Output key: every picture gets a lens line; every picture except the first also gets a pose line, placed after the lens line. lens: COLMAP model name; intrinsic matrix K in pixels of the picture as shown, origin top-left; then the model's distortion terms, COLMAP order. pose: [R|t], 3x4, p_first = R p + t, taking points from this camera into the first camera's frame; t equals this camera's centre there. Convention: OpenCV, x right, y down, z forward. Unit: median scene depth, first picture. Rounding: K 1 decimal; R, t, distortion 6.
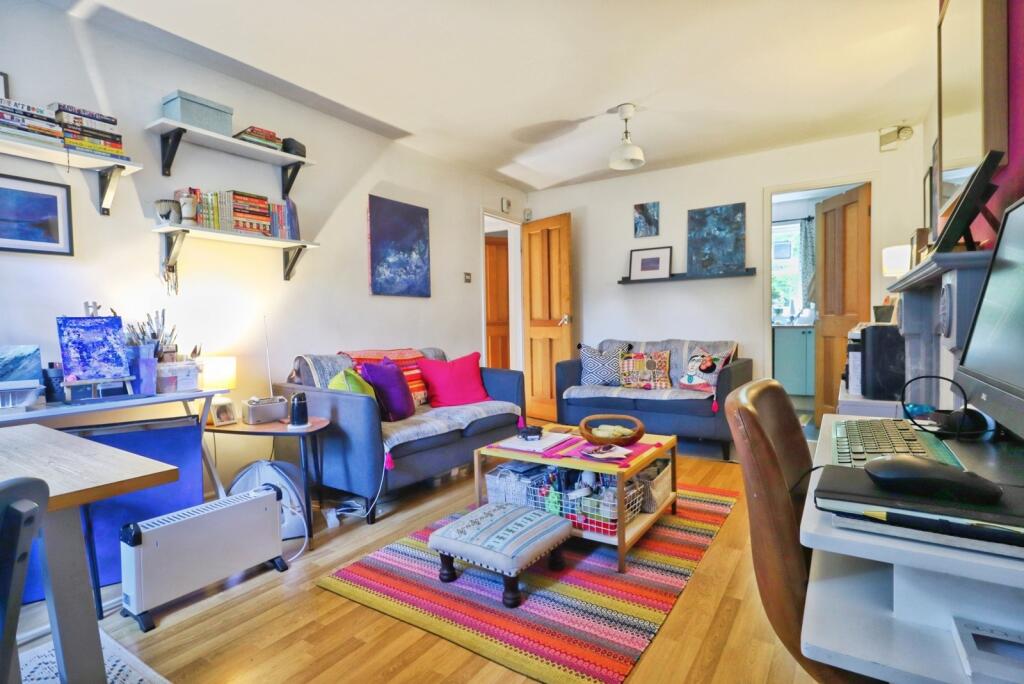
lens RADIAL K [[514.3, 0, 515.8], [0, 514.3, 328.6], [0, 0, 1]] dist [-0.000571, 0.000488]
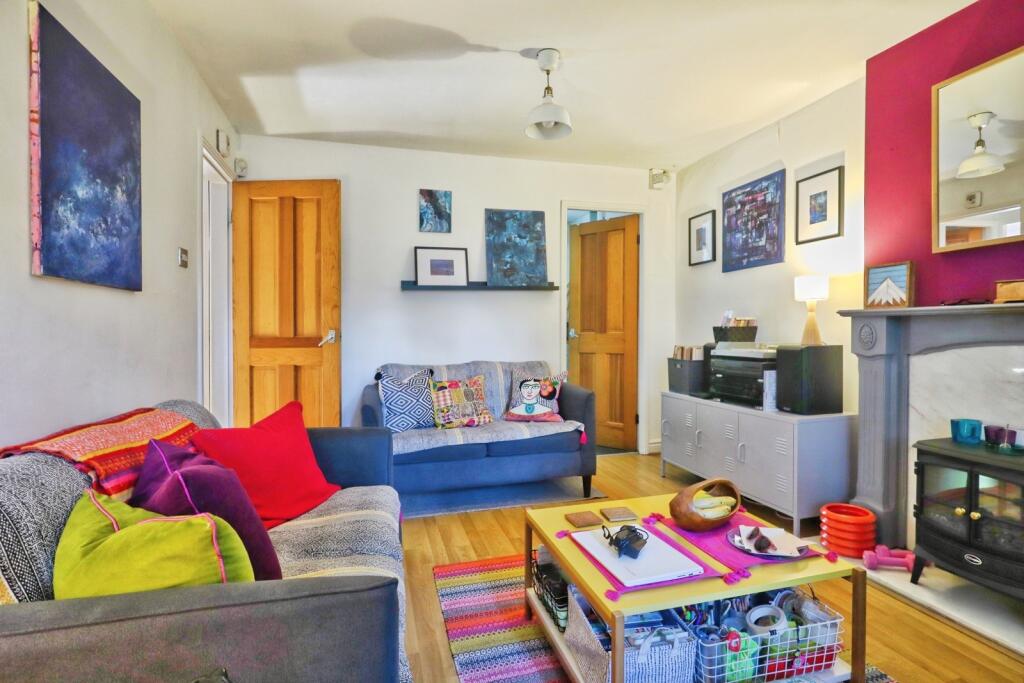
lens RADIAL K [[514.3, 0, 515.8], [0, 514.3, 328.1], [0, 0, 1]] dist [-0.000571, 0.000488]
pose [[0.648021, 0.010487, 0.761551, -0.295558], [0.007498, 0.999769, -0.020148, -0.015473], [-0.761586, 0.018766, 0.647792, 0.435923]]
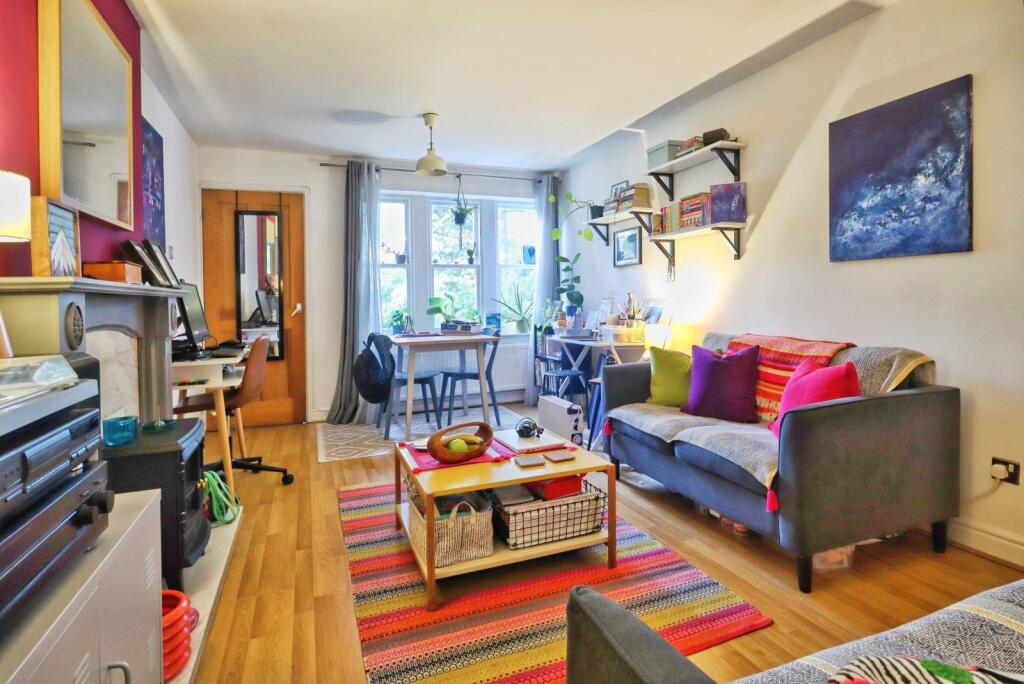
lens RADIAL K [[511.2, 0, 512.2], [0, 511.2, 306.5], [0, 0, 1]] dist [0.000246, 0.000152]
pose [[-0.580161, 0.021631, -0.814215, 0.478926], [0.002437, 0.999689, 0.024822, -0.021286], [0.814498, 0.012416, -0.580033, 0.914304]]
